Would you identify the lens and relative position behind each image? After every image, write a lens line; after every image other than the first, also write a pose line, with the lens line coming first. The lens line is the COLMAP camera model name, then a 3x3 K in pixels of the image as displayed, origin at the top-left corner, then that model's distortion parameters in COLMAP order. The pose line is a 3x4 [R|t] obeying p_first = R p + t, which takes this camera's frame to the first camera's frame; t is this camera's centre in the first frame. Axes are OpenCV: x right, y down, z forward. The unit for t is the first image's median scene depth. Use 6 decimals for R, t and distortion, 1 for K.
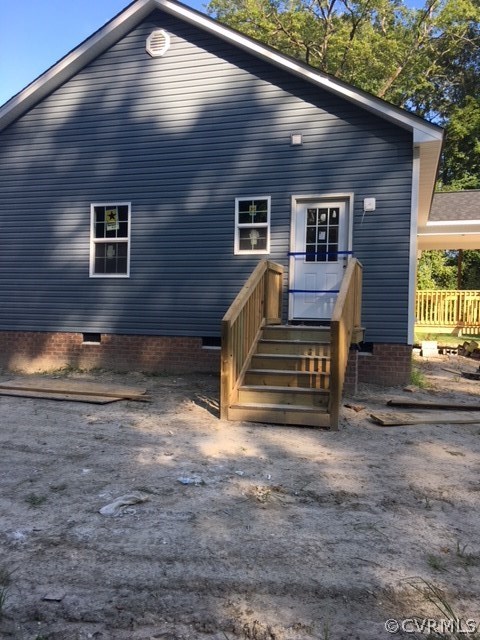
lens RADIAL K [[534.6, 0, 240.0], [0, 534.6, 320.0], [0, 0, 1]] dist [0.085093, -0.131933]
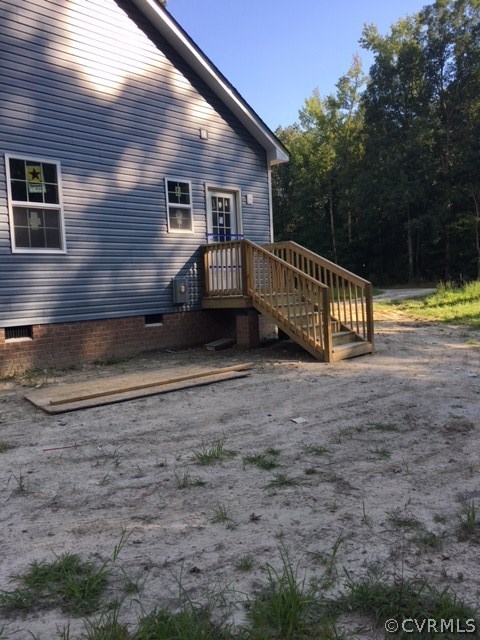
lens RADIAL K [[534.6, 0, 240.0], [0, 534.6, 320.0], [0, 0, 1]] dist [0.085093, -0.131933]
pose [[0.447121, -0.101800, 0.888662, -0.890138], [0.064521, 0.994585, 0.081471, -0.029339], [-0.892143, 0.020910, 0.451268, 0.411604]]
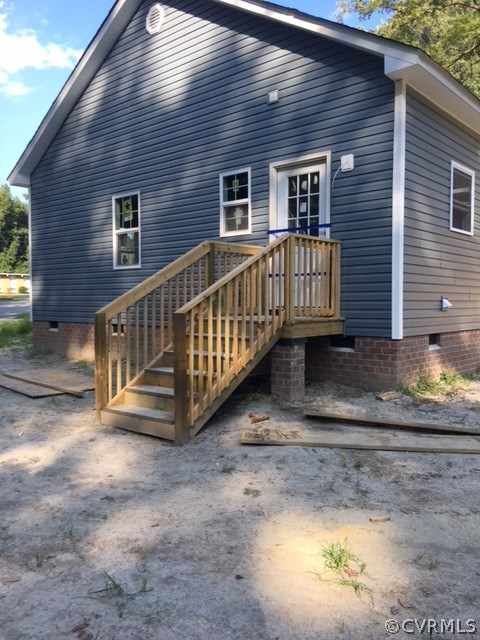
lens RADIAL K [[537.0, 0, 257.4], [0, 537.0, 319.9], [0, 0, 1]] dist [0.078950, -0.128096]
pose [[0.914098, -0.008094, -0.405413, 0.412622], [0.019716, 0.999505, 0.024500, -0.004317], [0.405014, -0.030389, 0.913805, 0.194240]]
